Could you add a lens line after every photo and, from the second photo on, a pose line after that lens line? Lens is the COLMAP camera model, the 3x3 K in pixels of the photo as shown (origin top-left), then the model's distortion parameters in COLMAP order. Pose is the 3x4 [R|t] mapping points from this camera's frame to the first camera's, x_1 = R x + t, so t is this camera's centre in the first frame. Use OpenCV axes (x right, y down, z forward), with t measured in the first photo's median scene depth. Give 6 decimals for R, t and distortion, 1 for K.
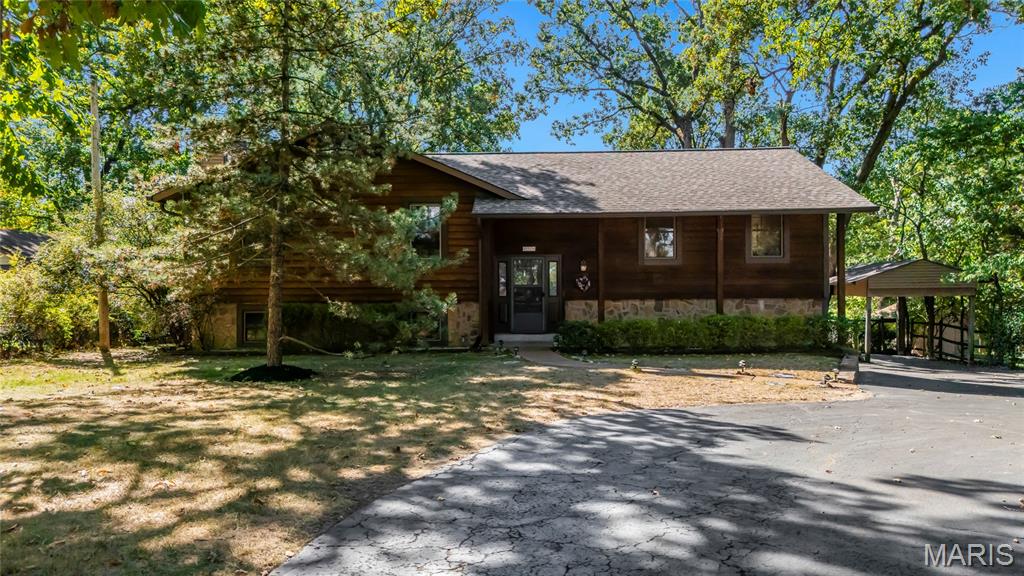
lens RADIAL K [[766.7, 0, 512.3], [0, 766.7, 287.4], [0, 0, 1]] dist [0.031012, 0.000263]
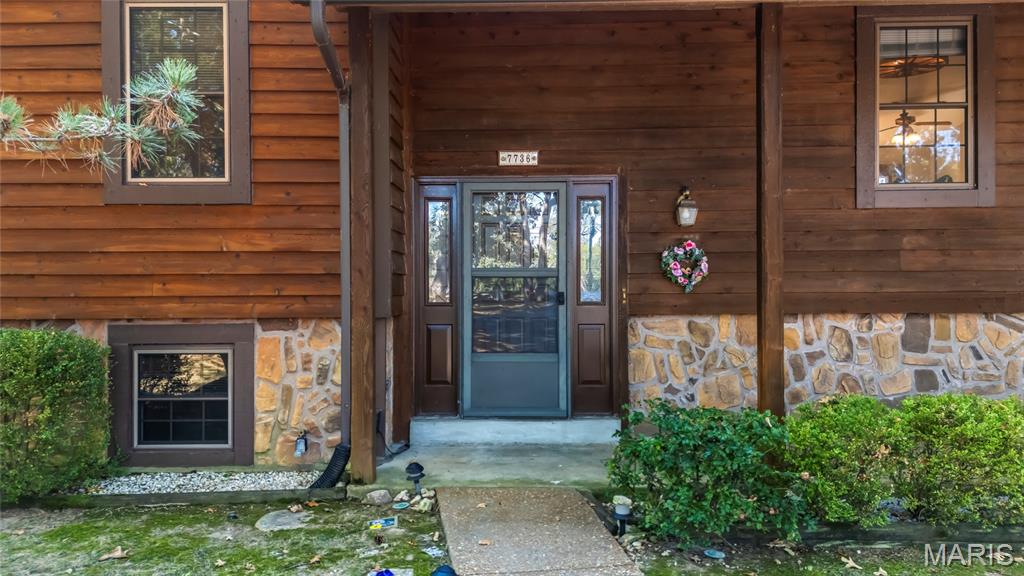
lens RADIAL K [[766.7, 0, 516.9], [0, 766.7, 289.7], [0, 0, 1]] dist [0.031012, 0.000263]
pose [[0.999960, 0.002327, 0.008670, 0.018589], [-0.002385, 0.999975, 0.006673, 0.003495], [-0.008654, -0.006693, 0.999940, 0.676906]]
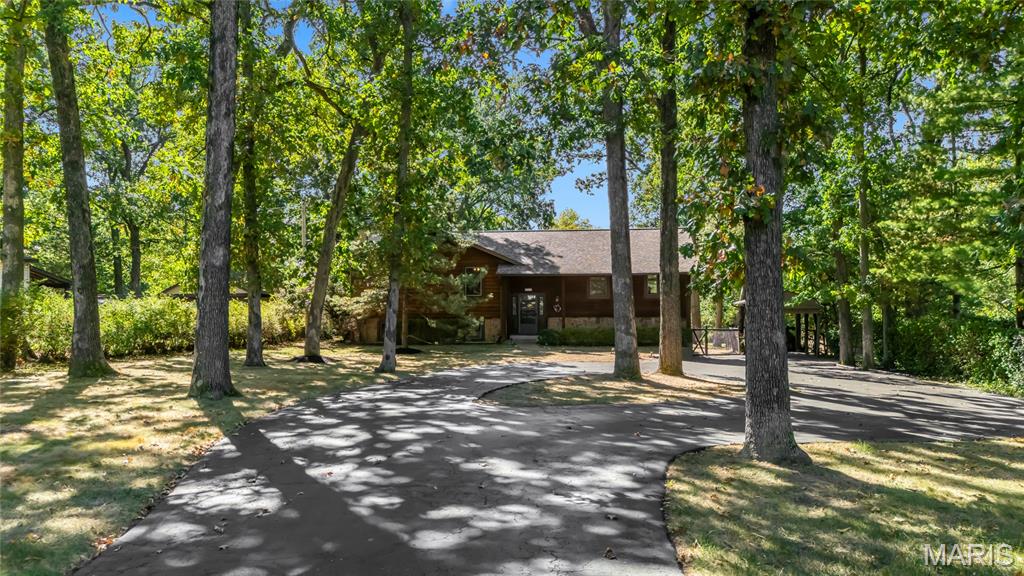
lens RADIAL K [[766.7, 0, 511.3], [0, 766.7, 287.3], [0, 0, 1]] dist [0.031012, 0.000263]
pose [[0.995964, 0.000198, -0.089754, 0.149251], [-0.000481, 0.999995, -0.003136, -0.050925], [0.089753, 0.003167, 0.995959, -0.874529]]
